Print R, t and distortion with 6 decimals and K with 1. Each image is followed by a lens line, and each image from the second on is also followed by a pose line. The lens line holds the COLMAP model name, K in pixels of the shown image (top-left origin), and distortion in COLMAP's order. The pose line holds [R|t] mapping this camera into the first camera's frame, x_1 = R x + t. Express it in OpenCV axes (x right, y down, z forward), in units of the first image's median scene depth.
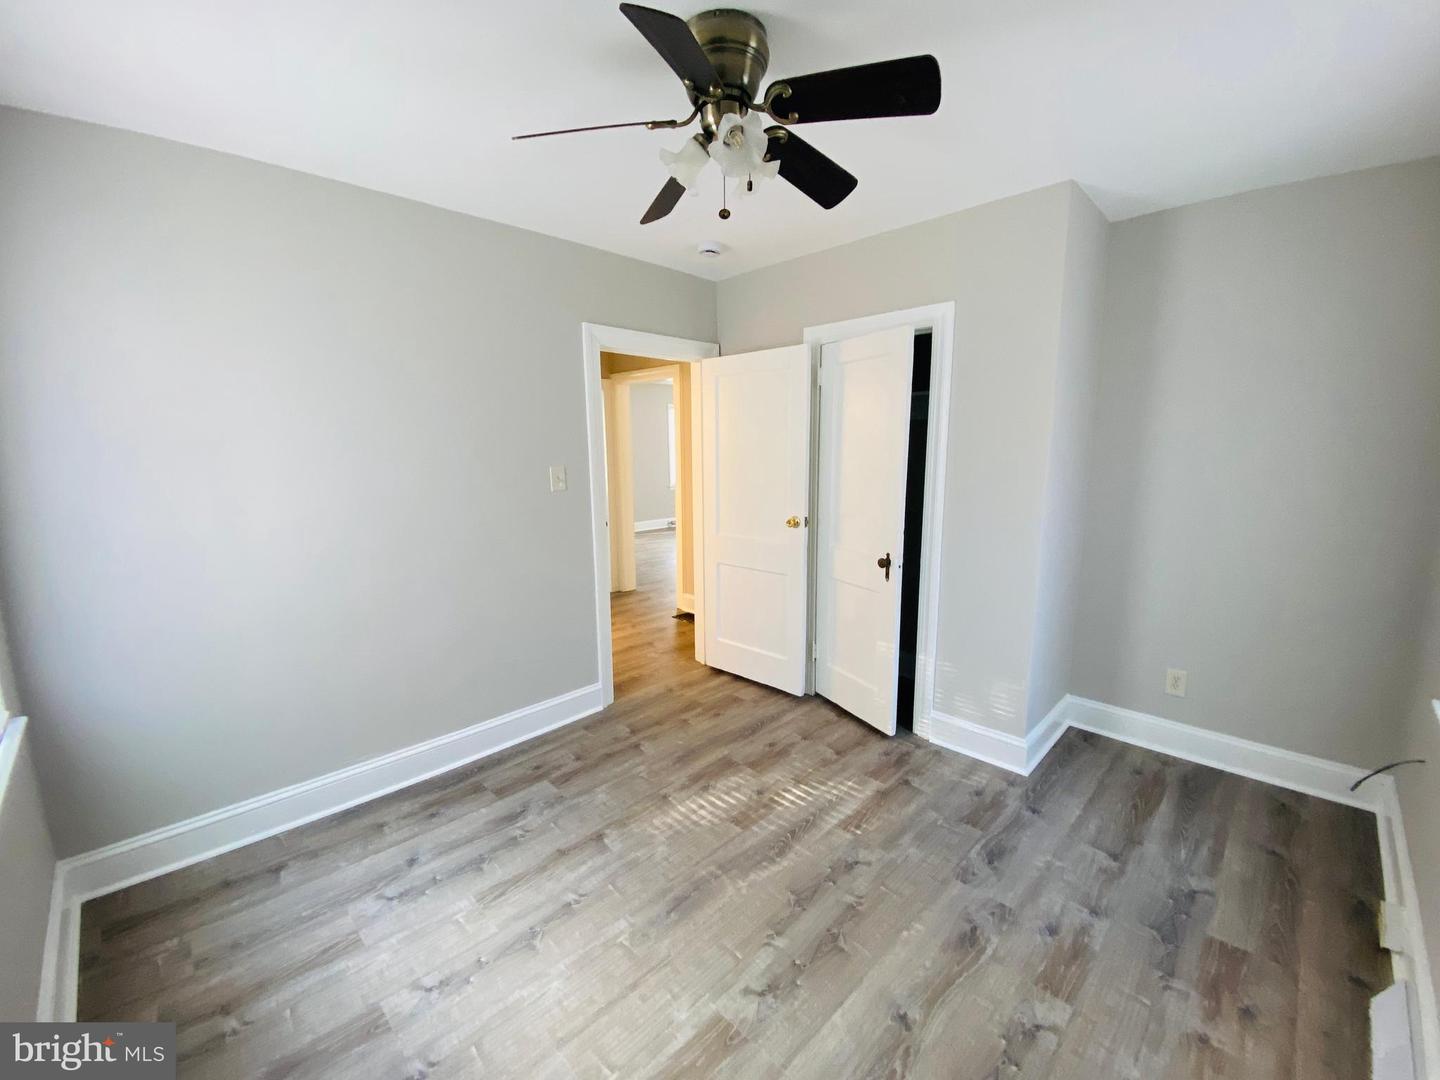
lens RADIAL K [[603.0, 0, 699.9], [0, 603.0, 539.9], [0, 0, 1]] dist [0.042667, -0.026046]
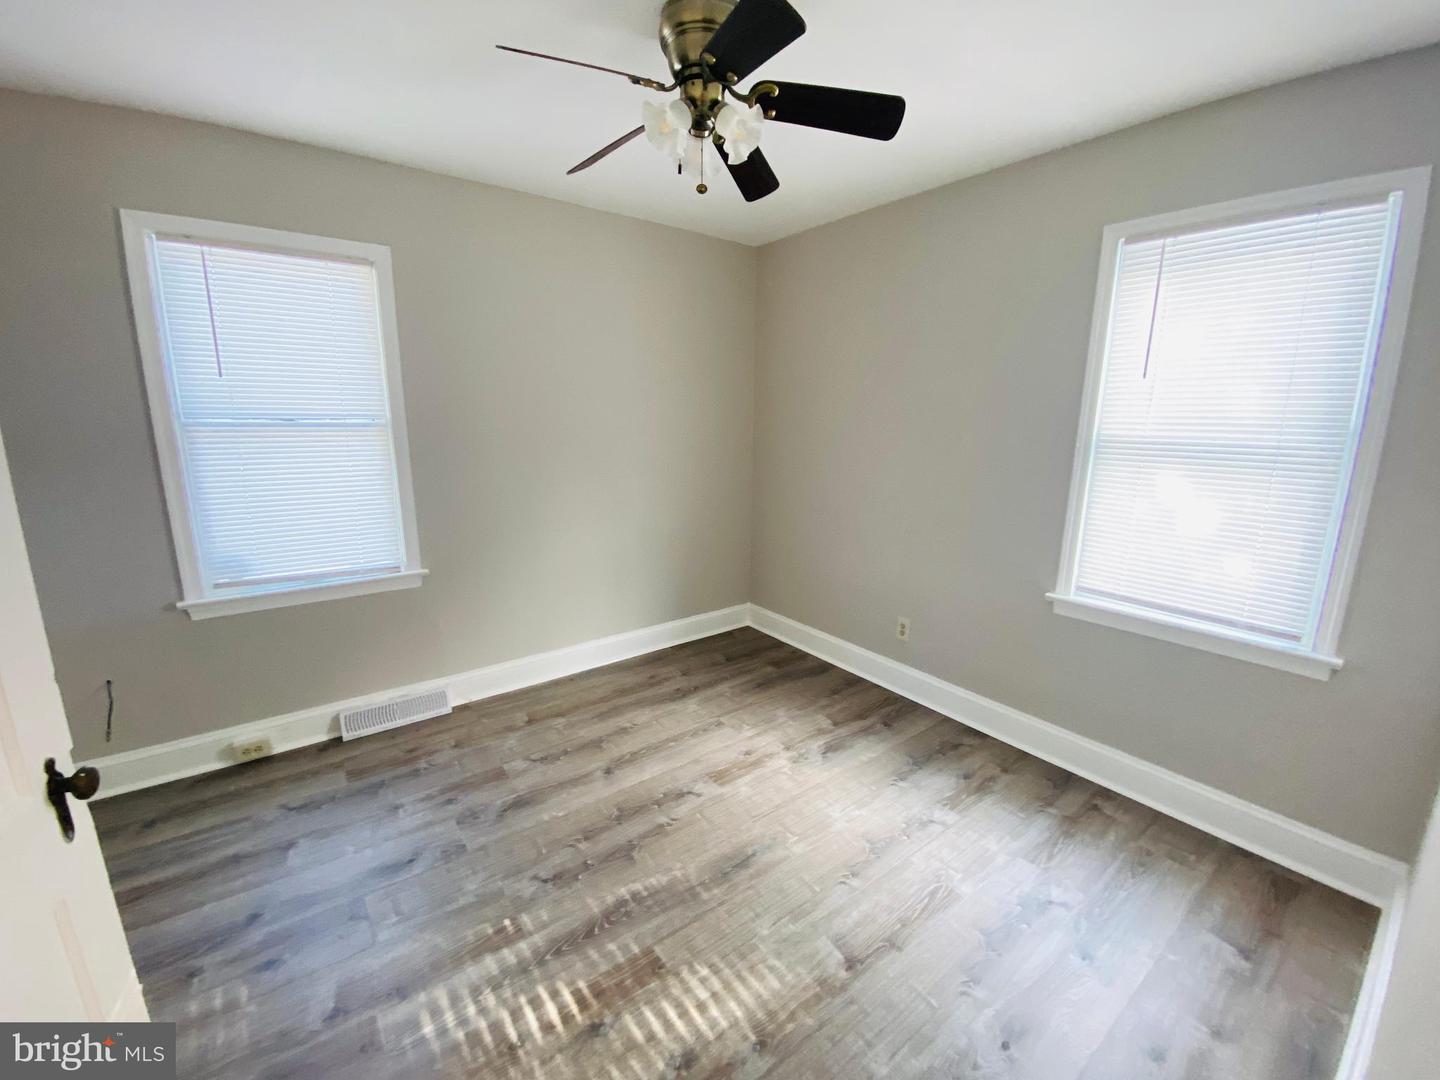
lens RADIAL K [[603.0, 0, 699.9], [0, 603.0, 539.9], [0, 0, 1]] dist [0.042667, -0.026046]
pose [[-0.991216, -0.028255, 0.129203, -0.074487], [0.019429, 0.935206, 0.353570, -0.266497], [-0.130822, 0.352974, -0.926442, 1.685954]]
